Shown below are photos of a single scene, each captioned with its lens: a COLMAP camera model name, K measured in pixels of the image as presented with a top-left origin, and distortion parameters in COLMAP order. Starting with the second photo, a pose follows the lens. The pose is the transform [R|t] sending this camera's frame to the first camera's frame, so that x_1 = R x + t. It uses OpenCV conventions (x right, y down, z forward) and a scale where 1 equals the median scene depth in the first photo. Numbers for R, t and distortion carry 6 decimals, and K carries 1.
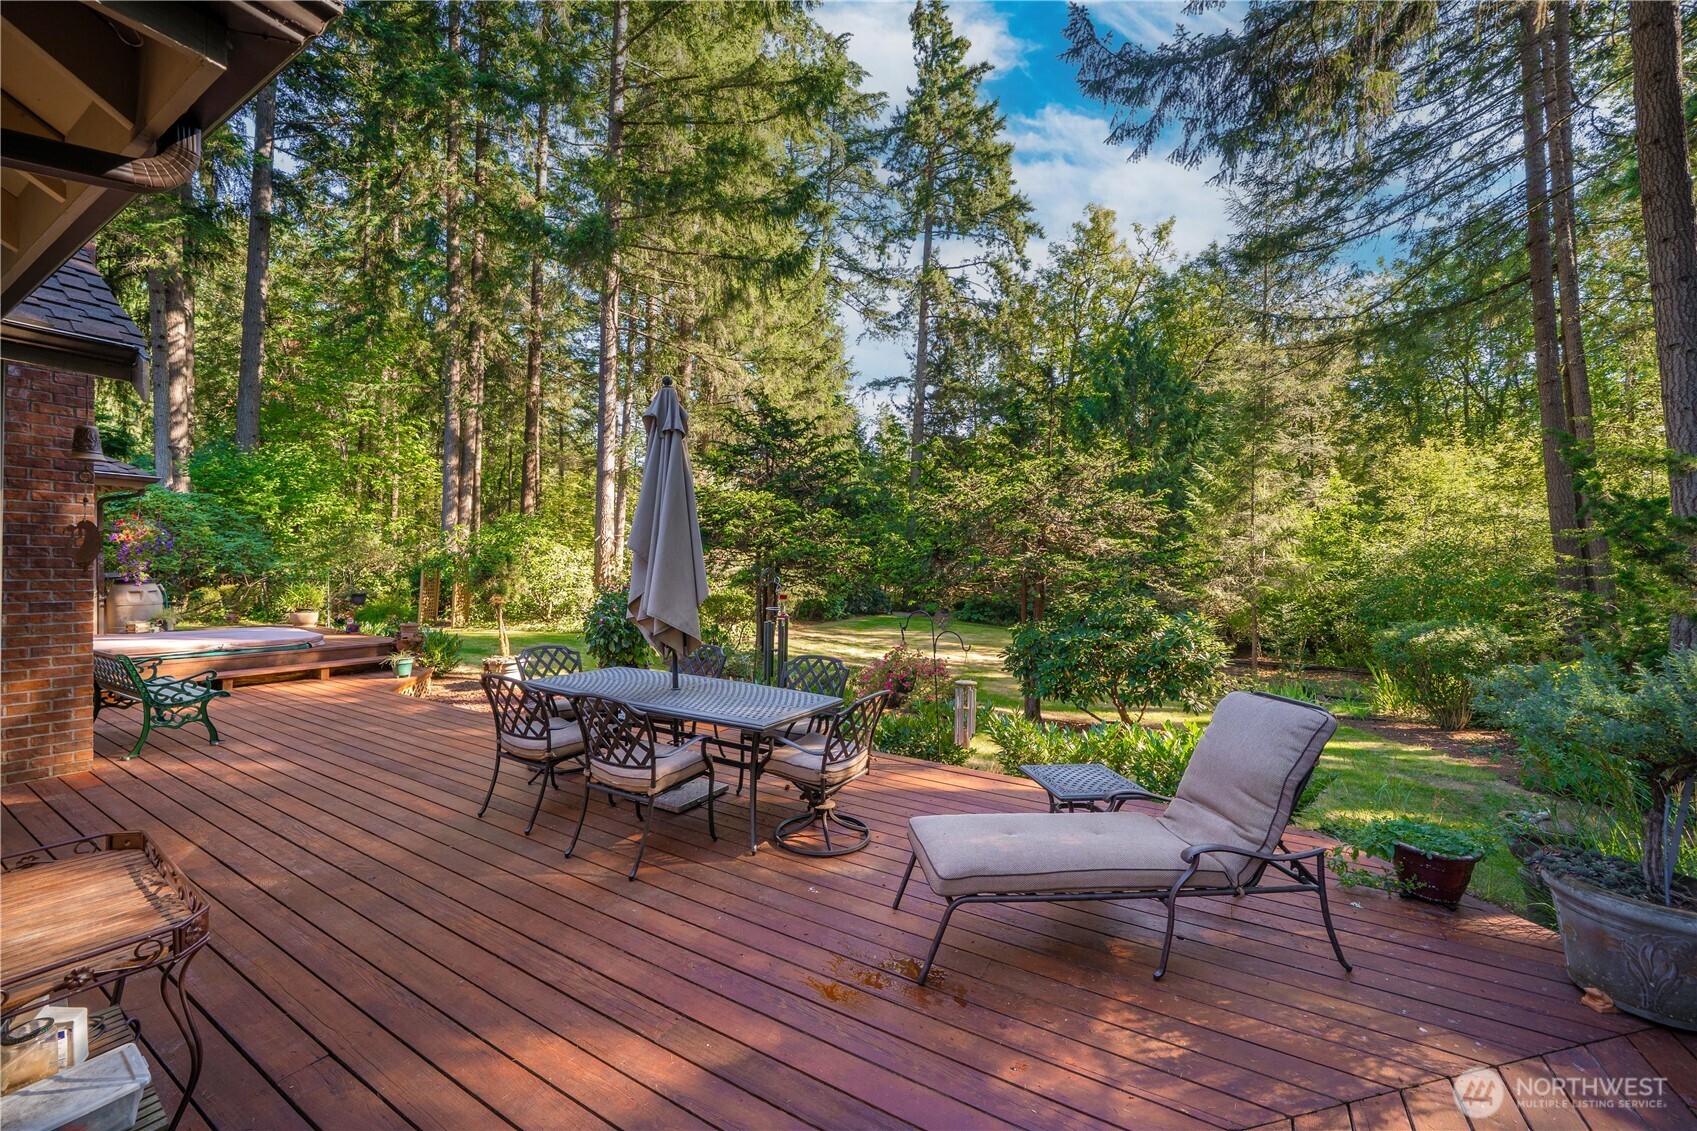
lens RADIAL K [[649.4, 0, 846.7], [0, 649.4, 586.6], [0, 0, 1]] dist [-0.027894, 0.000083]
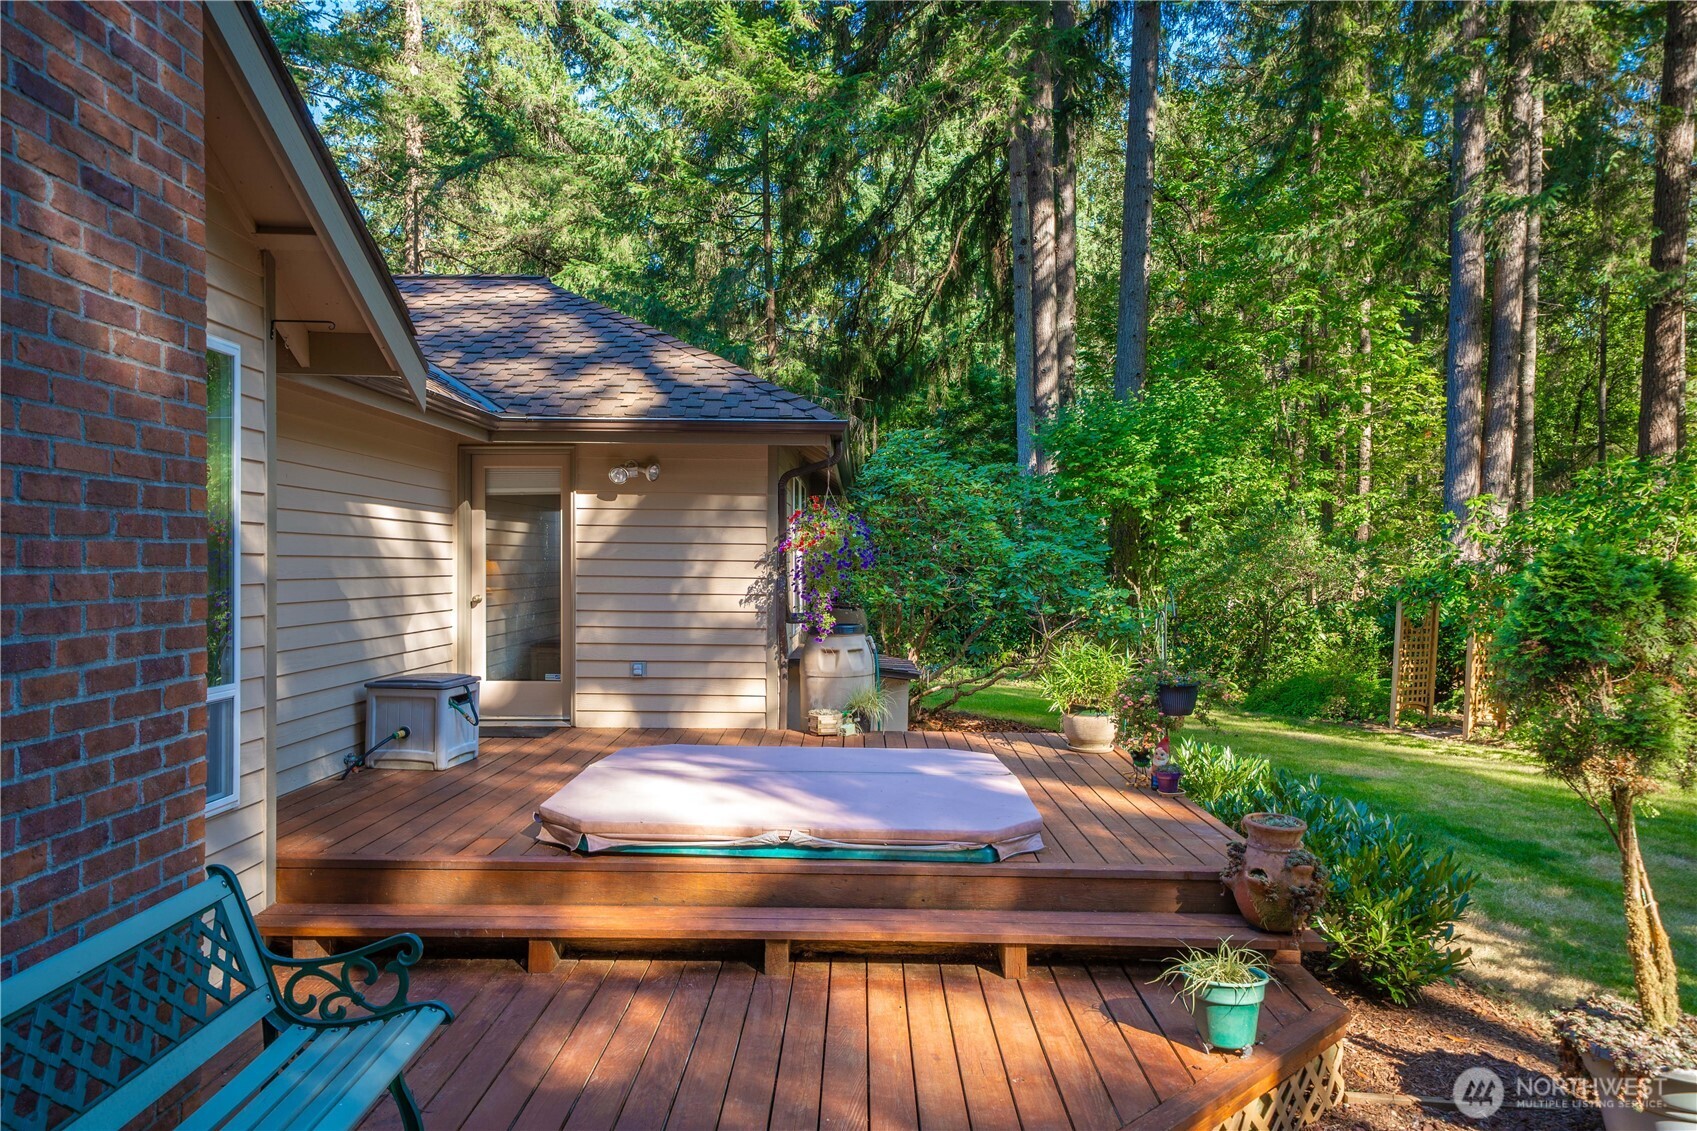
lens RADIAL K [[1151.3, 0, 844.5], [0, 1151.3, 559.0], [0, 0, 1]] dist [0.030270, 0.000459]
pose [[0.496406, -0.020805, -0.867841, -0.137752], [-0.026543, 0.998882, -0.039129, -0.013319], [0.867685, 0.042459, 0.495299, 0.240620]]
